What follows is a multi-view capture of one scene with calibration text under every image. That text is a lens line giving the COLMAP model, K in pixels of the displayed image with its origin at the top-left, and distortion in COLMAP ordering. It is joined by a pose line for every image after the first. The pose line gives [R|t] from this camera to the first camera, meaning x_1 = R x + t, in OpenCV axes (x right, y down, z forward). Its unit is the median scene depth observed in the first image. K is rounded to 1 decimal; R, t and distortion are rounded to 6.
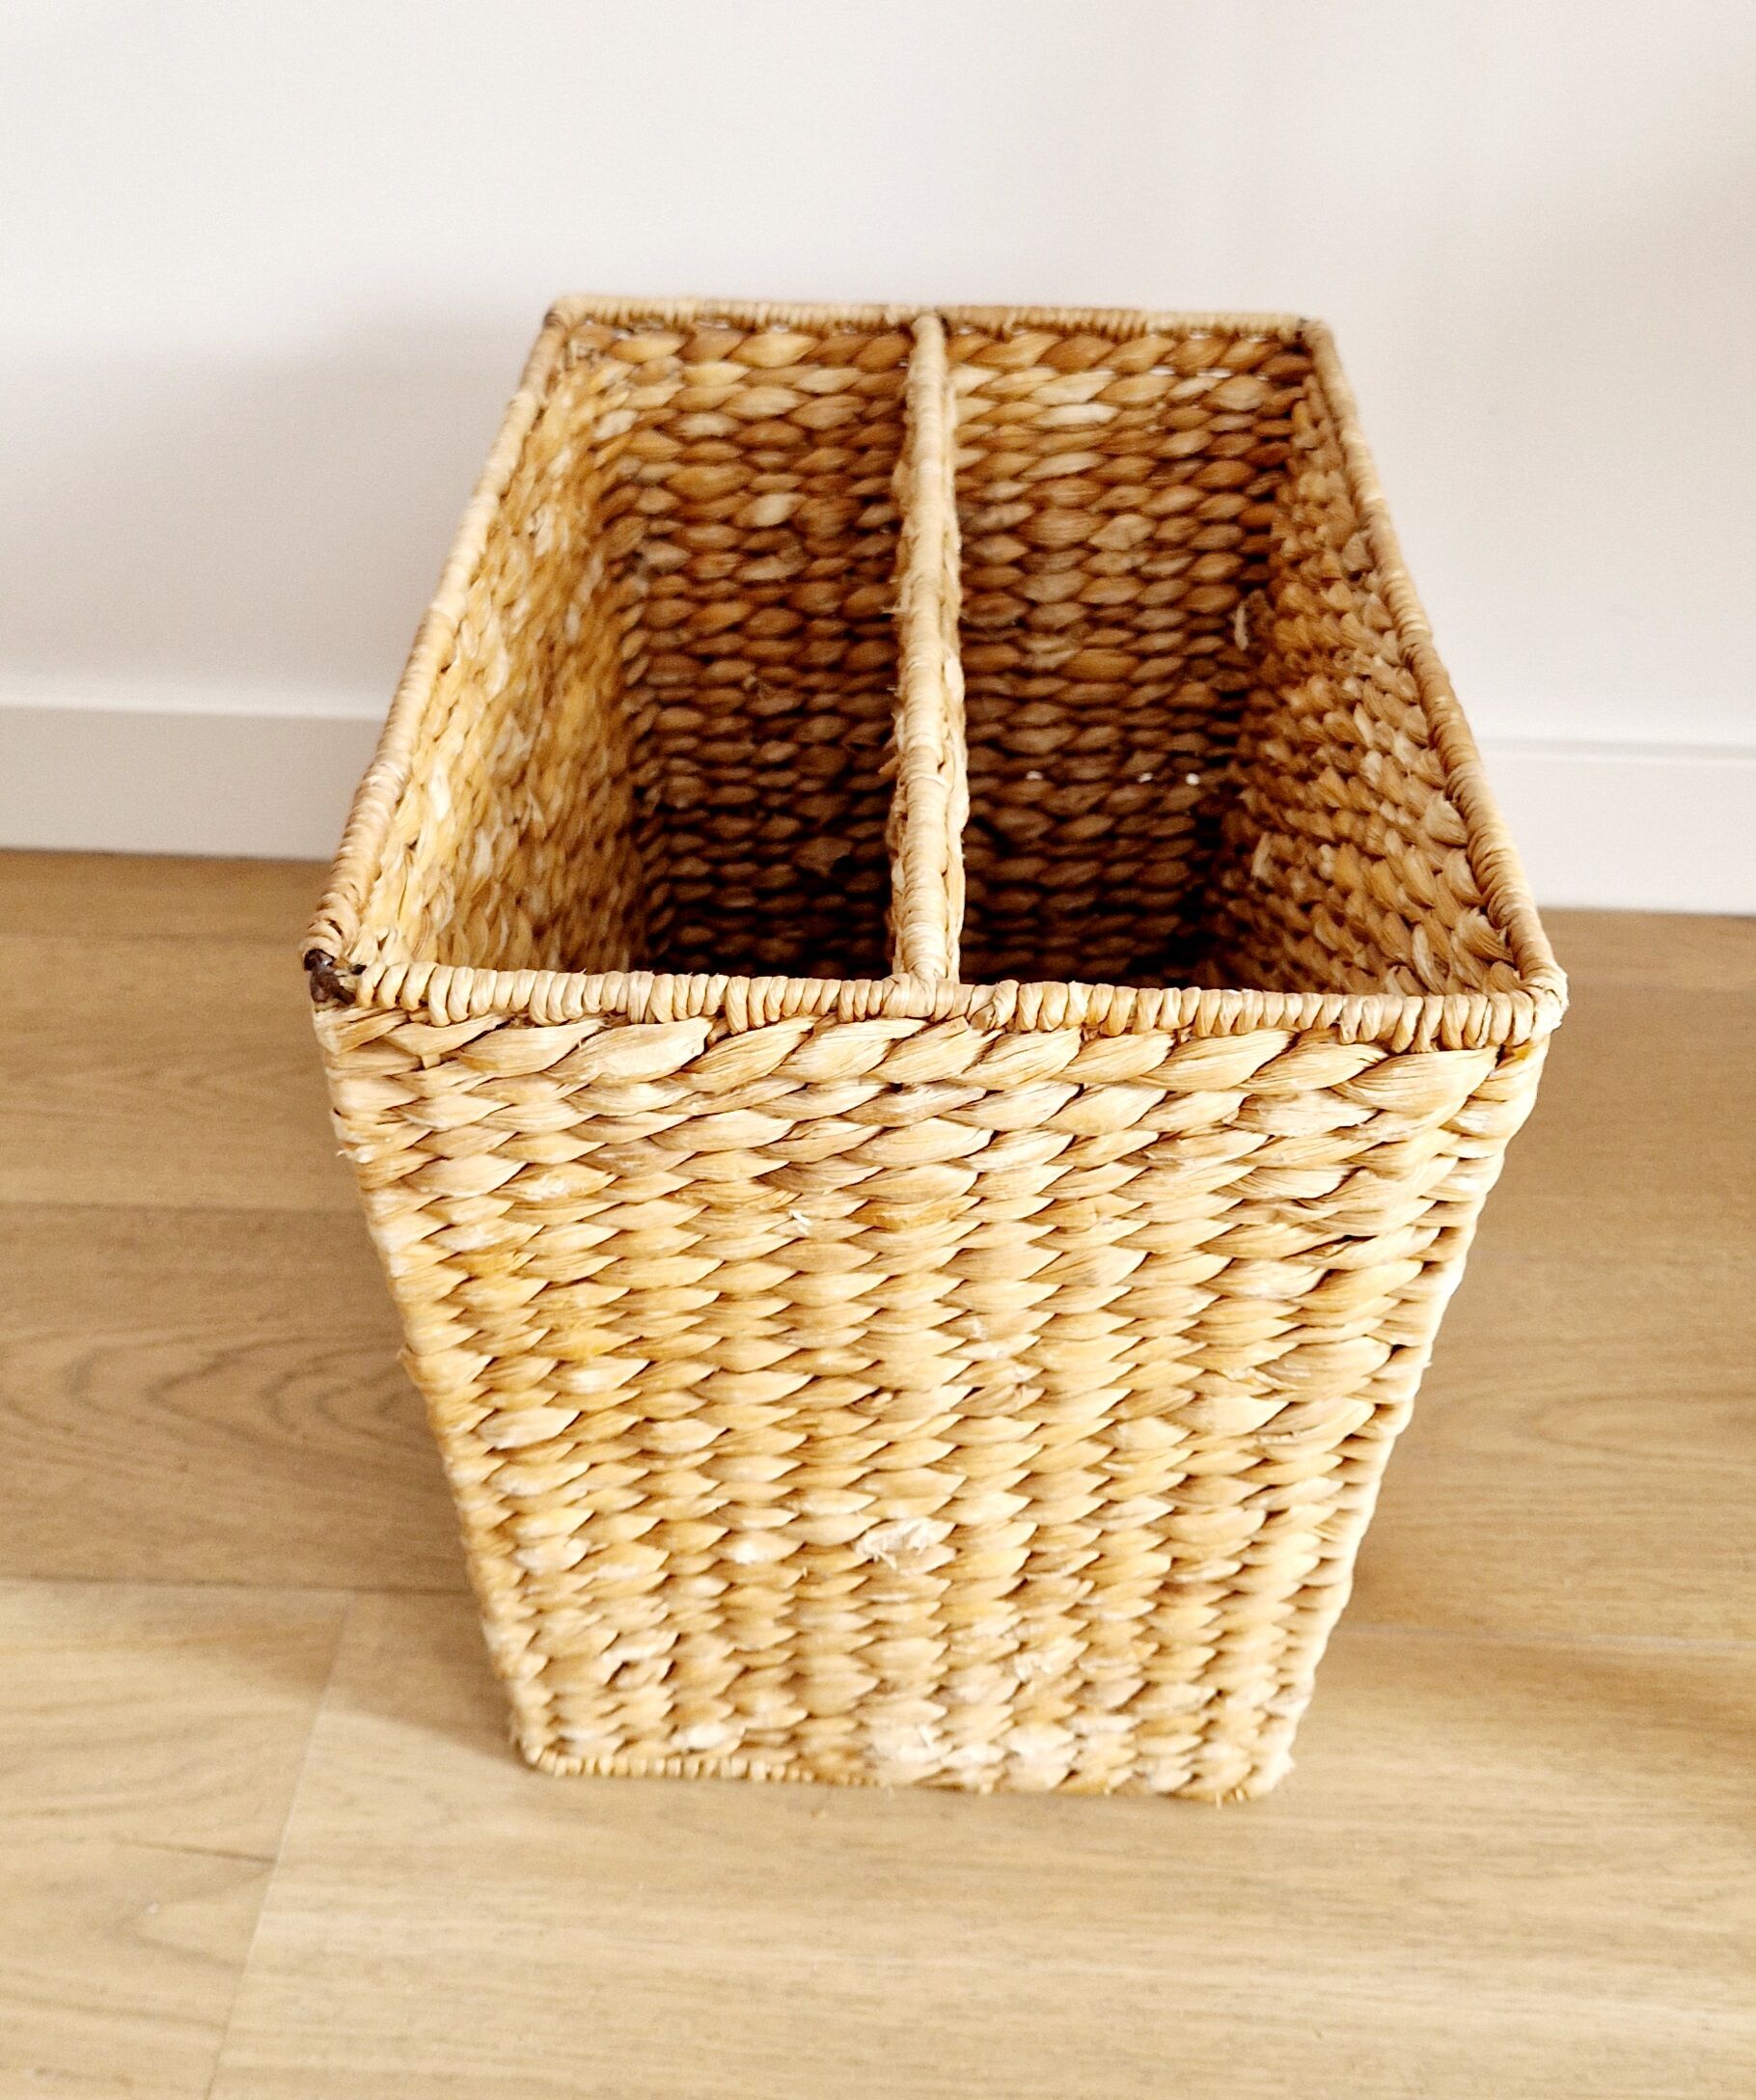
lens RADIAL K [[1851.8, 0, 928.5], [0, 1851.8, 932.0], [0, 0, 1]] dist [0.002666, 0.004382]
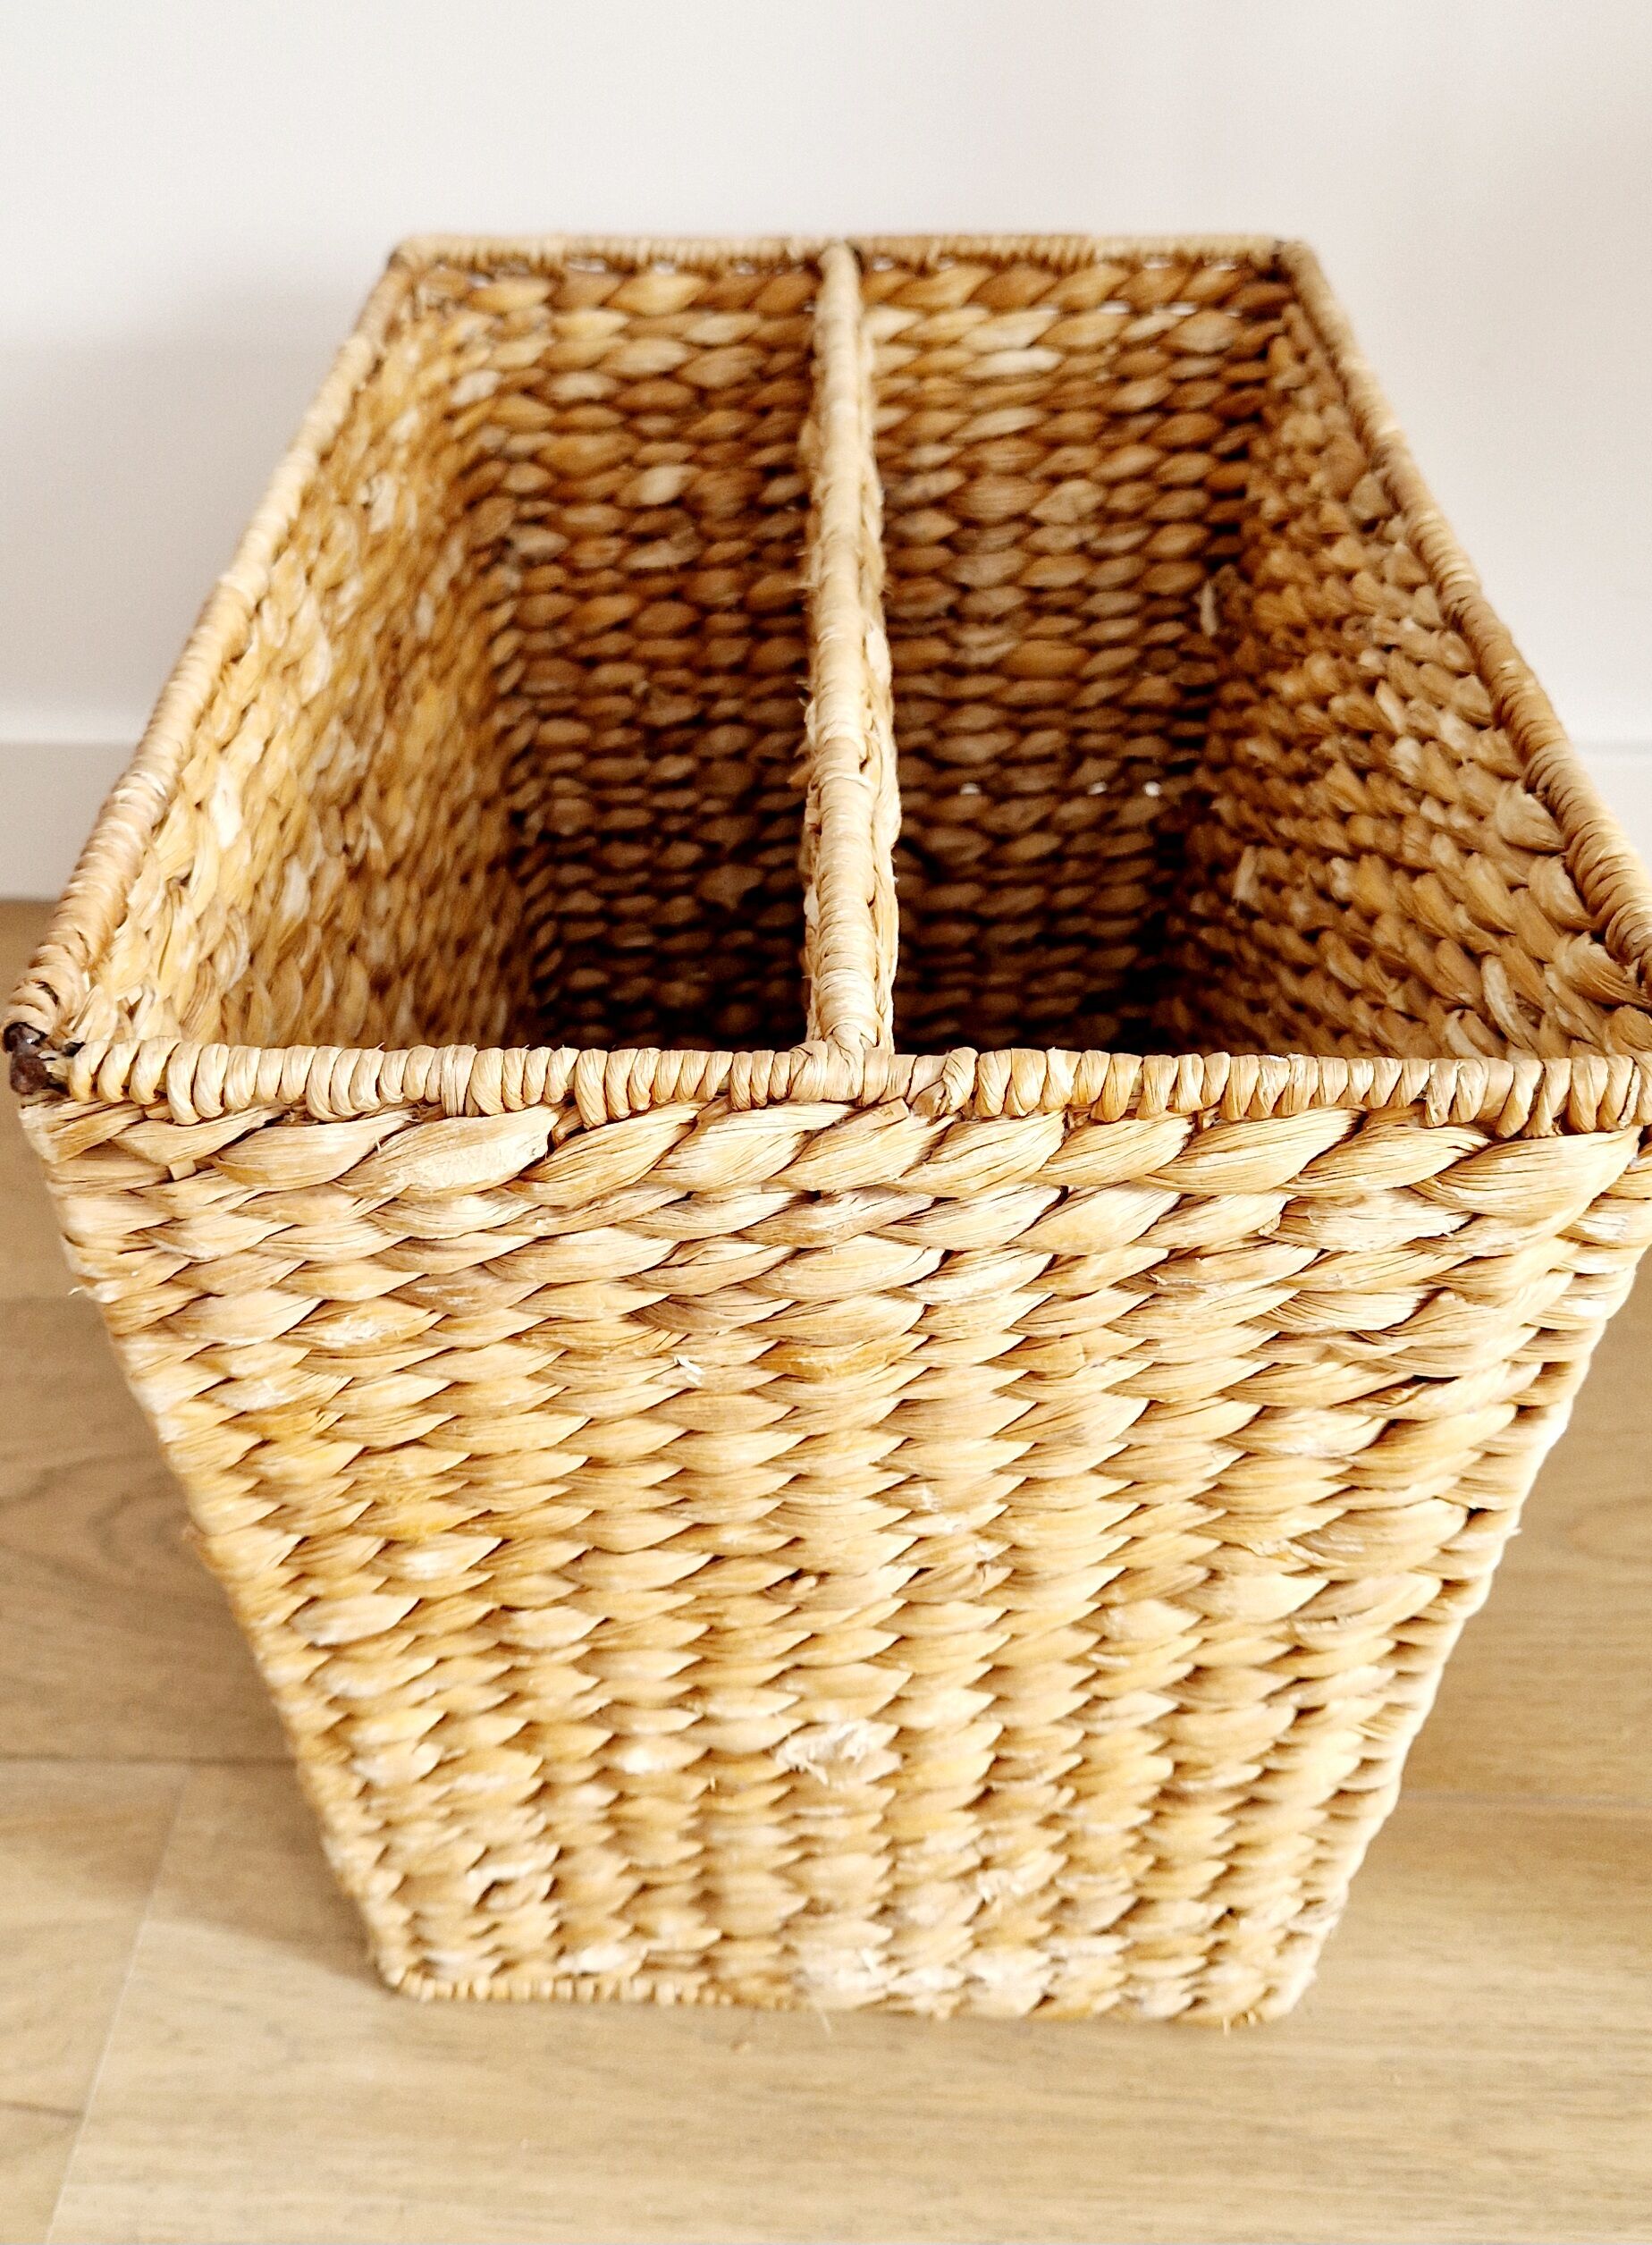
lens RADIAL K [[1838.7, 0, 822.6], [0, 1838.7, 1017.0], [0, 0, 1]] dist [0.008944, -0.010581]
pose [[0.999678, -0.019387, -0.016346, -0.000002], [0.019852, 0.999388, 0.028807, -0.005266], [0.015777, -0.029122, 0.999451, 0.189655]]
